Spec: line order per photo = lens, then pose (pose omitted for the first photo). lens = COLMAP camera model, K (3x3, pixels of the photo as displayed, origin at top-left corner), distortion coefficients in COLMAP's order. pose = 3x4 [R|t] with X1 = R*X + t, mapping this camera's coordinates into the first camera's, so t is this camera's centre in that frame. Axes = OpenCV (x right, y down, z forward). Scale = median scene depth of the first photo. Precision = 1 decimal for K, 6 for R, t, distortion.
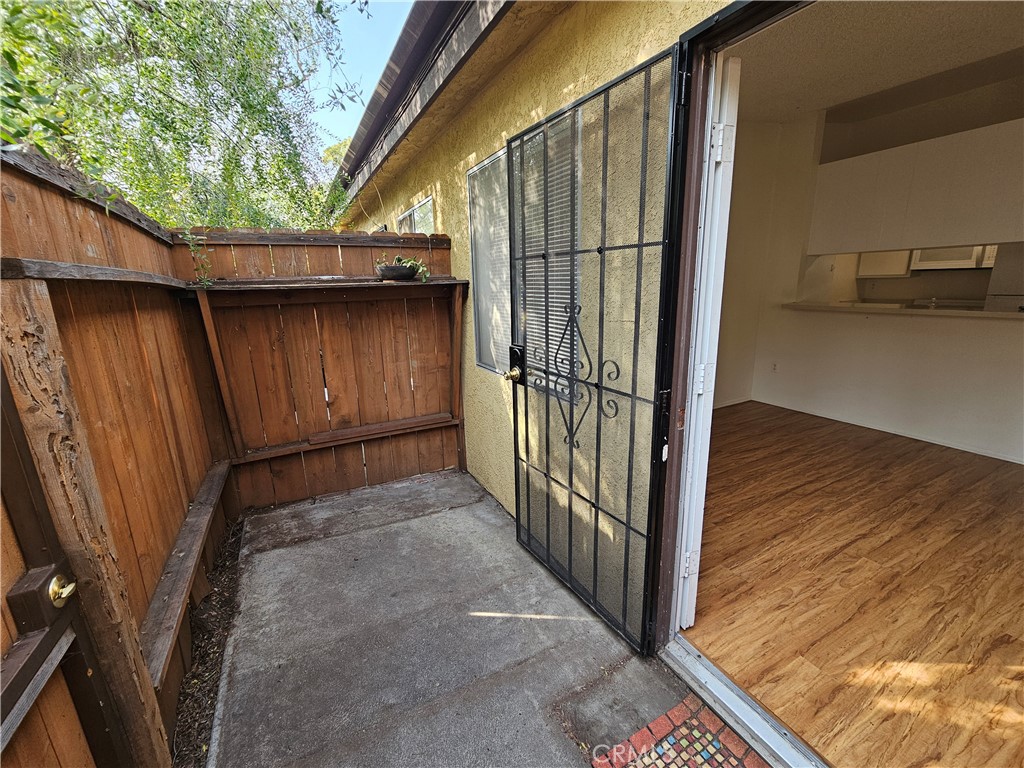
lens RADIAL K [[418.3, 0, 515.7], [0, 418.3, 385.8], [0, 0, 1]] dist [-0.000719, -0.000037]
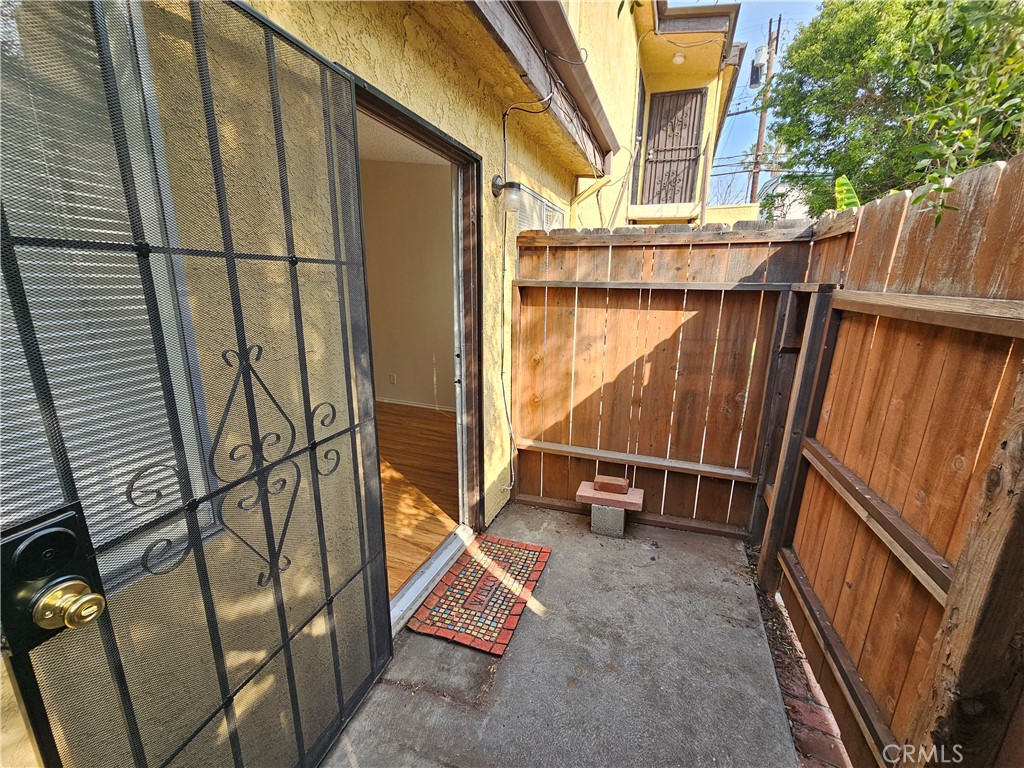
lens RADIAL K [[418.3, 0, 515.7], [0, 418.3, 385.8], [0, 0, 1]] dist [-0.000719, -0.000037]
pose [[-0.653709, -0.169266, 0.737573, -0.291067], [0.180948, 0.911427, 0.369538, -0.158310], [-0.734794, 0.375032, -0.565180, 0.587443]]
